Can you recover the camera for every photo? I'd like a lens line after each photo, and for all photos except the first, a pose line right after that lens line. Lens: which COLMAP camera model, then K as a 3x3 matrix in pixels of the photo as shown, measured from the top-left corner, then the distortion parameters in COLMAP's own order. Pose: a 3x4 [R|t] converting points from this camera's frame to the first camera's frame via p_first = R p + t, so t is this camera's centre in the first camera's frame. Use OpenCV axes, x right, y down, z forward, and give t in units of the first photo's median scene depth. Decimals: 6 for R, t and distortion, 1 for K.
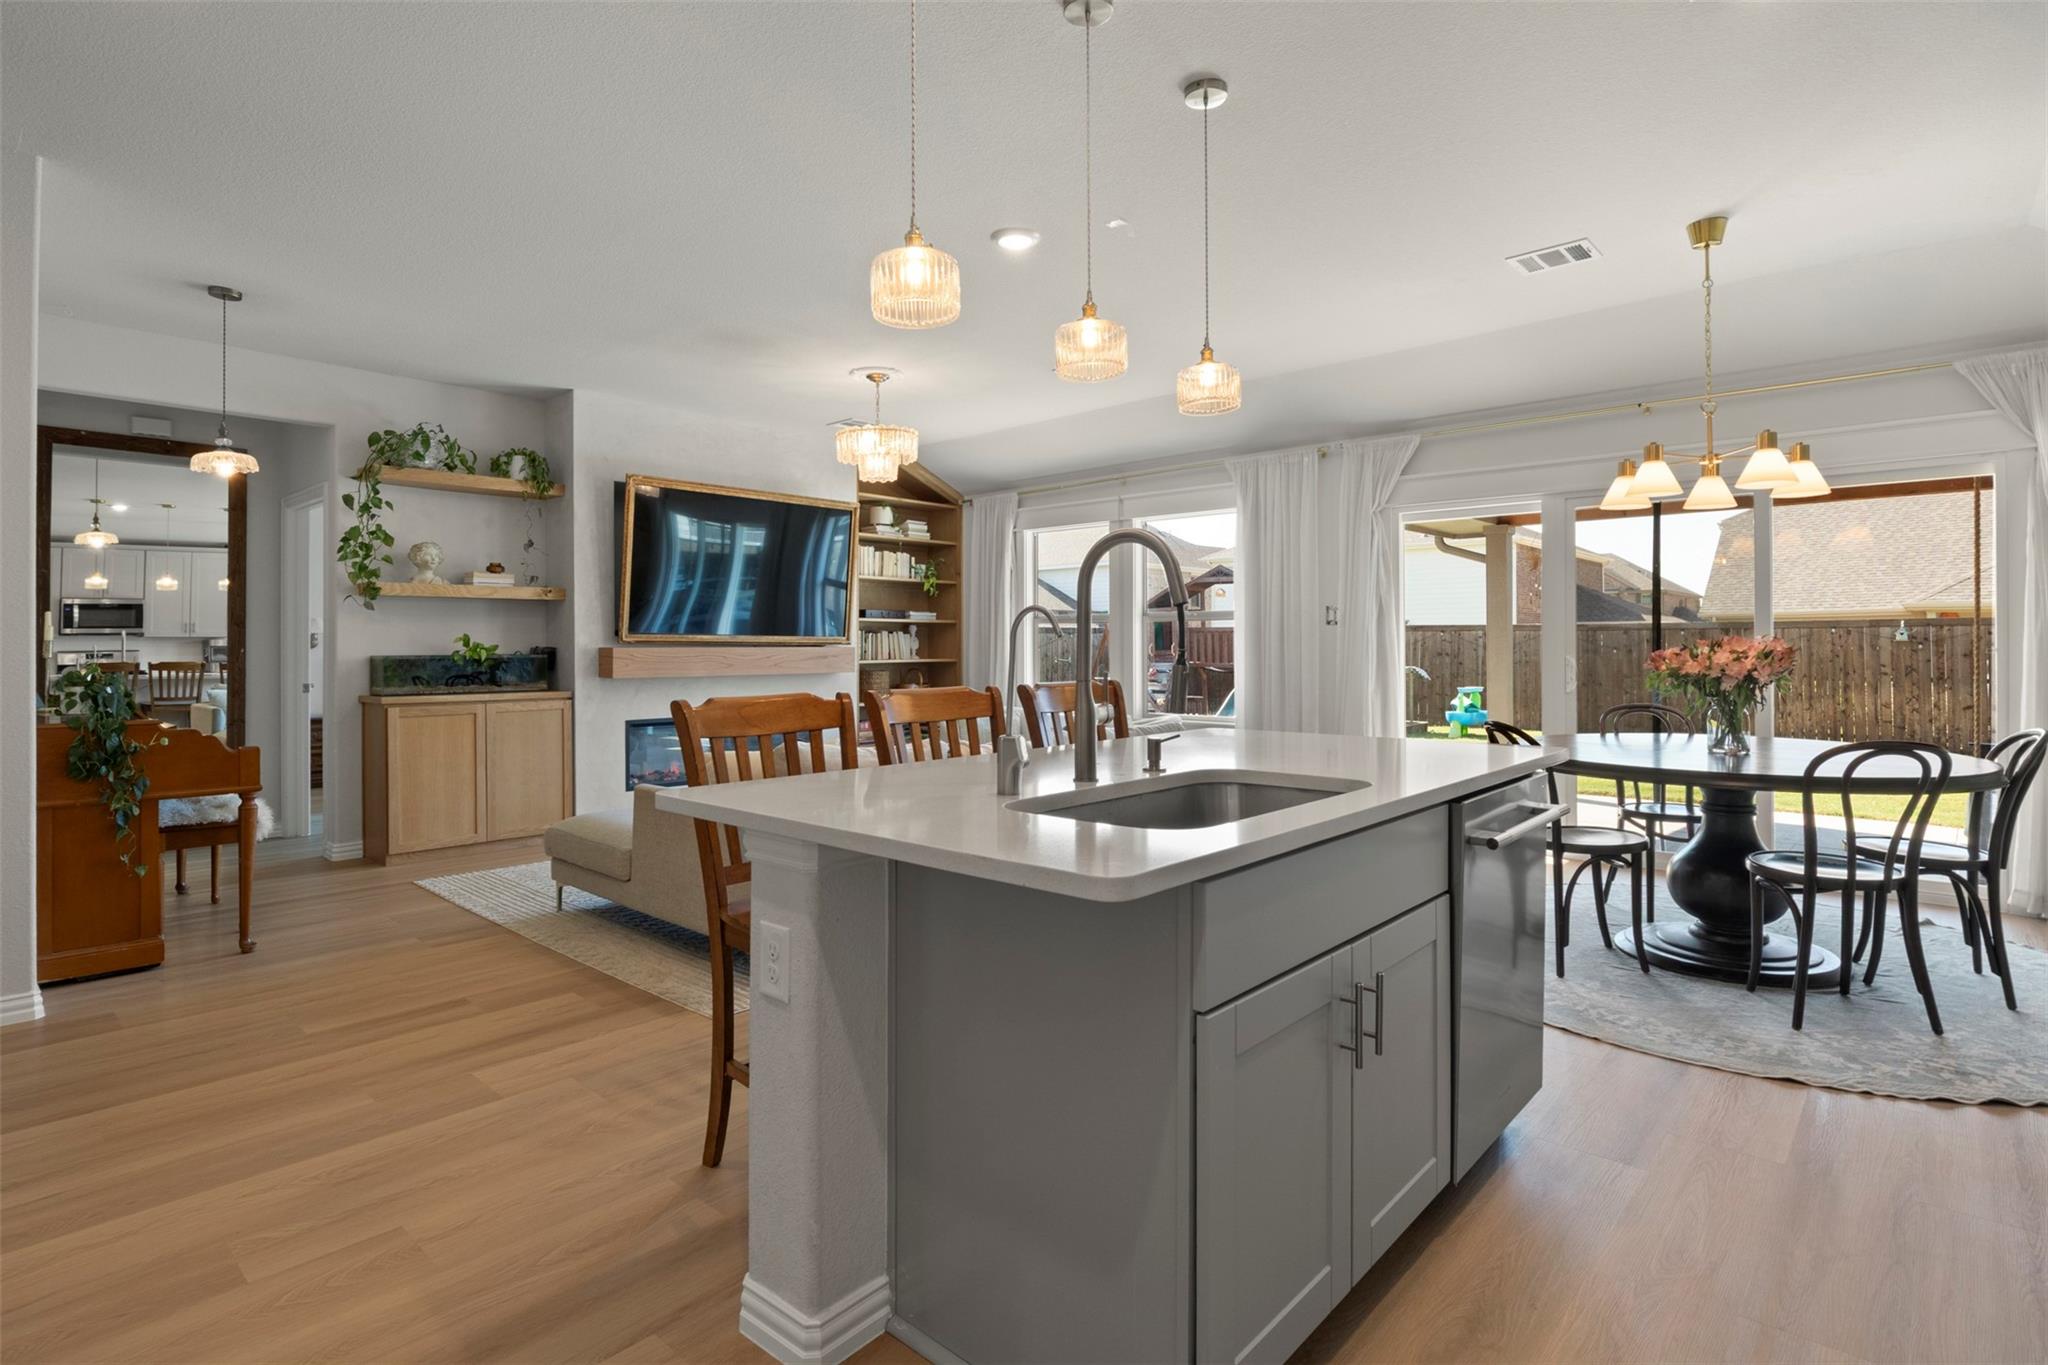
lens RADIAL K [[1011.4, 0, 1016.1], [0, 1011.4, 643.5], [0, 0, 1]] dist [-0.002366, -0.000293]
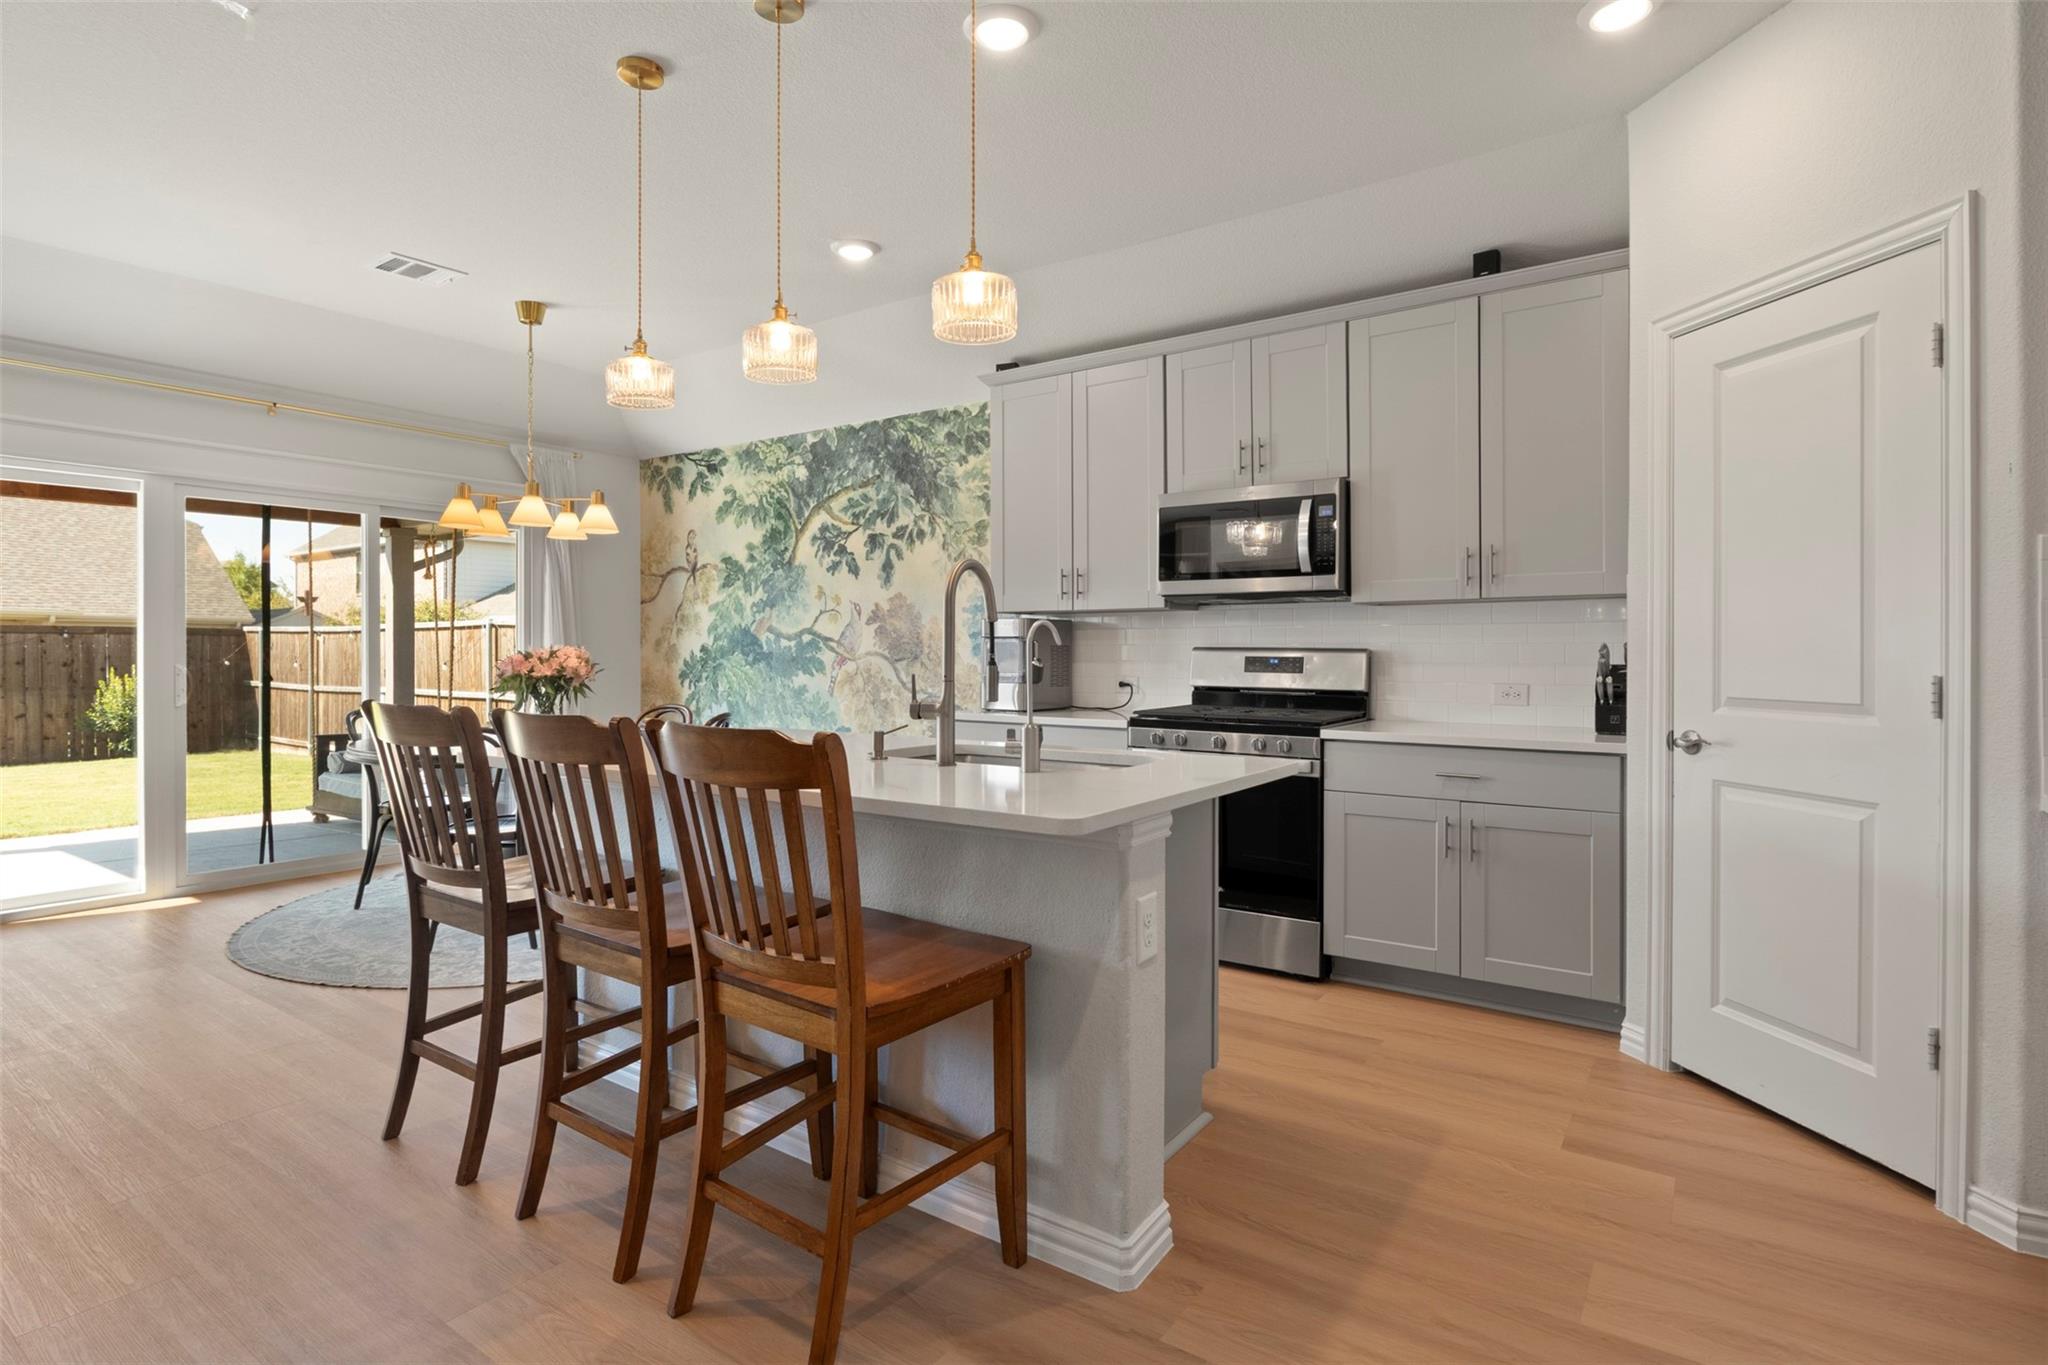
lens RADIAL K [[1030.4, 0, 1019.7], [0, 1030.4, 657.4], [0, 0, 1]] dist [-0.012982, -0.000509]
pose [[-0.131391, -0.004523, 0.991320, -0.385529], [-0.001463, 0.999989, 0.004369, 0.000725], [-0.991330, -0.000876, -0.131396, 0.362349]]
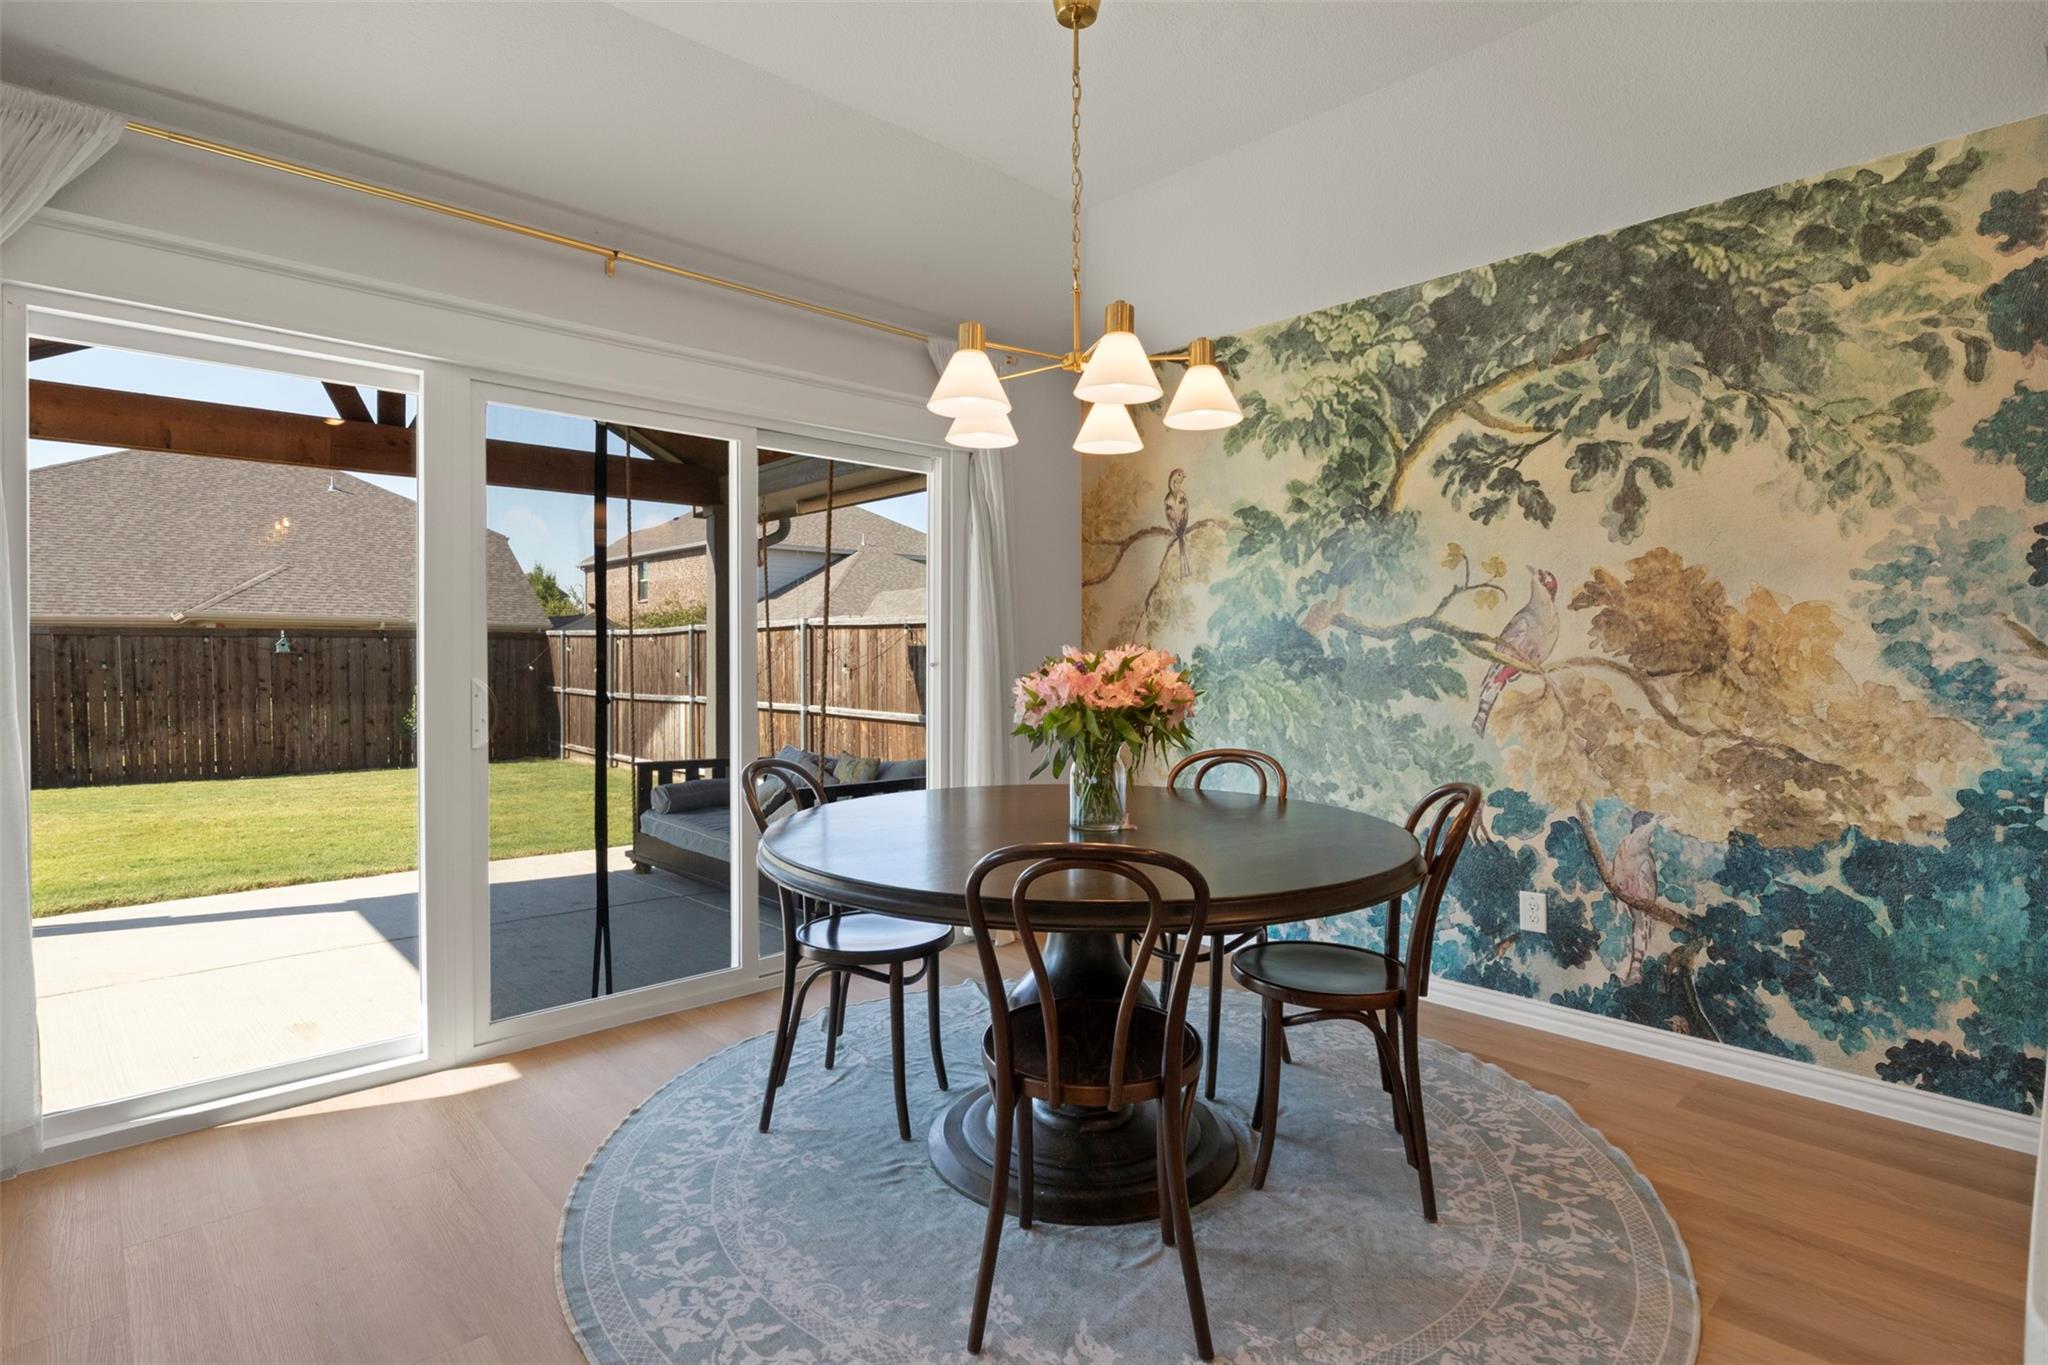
lens RADIAL K [[1019.1, 0, 1020.8], [0, 1019.1, 666.4], [0, 0, 1]] dist [-0.008675, -0.000971]
pose [[0.075614, -0.009297, 0.997094, 0.034608], [-0.001865, 0.999953, 0.009465, -0.000260], [-0.997135, -0.002575, 0.075593, 0.617785]]
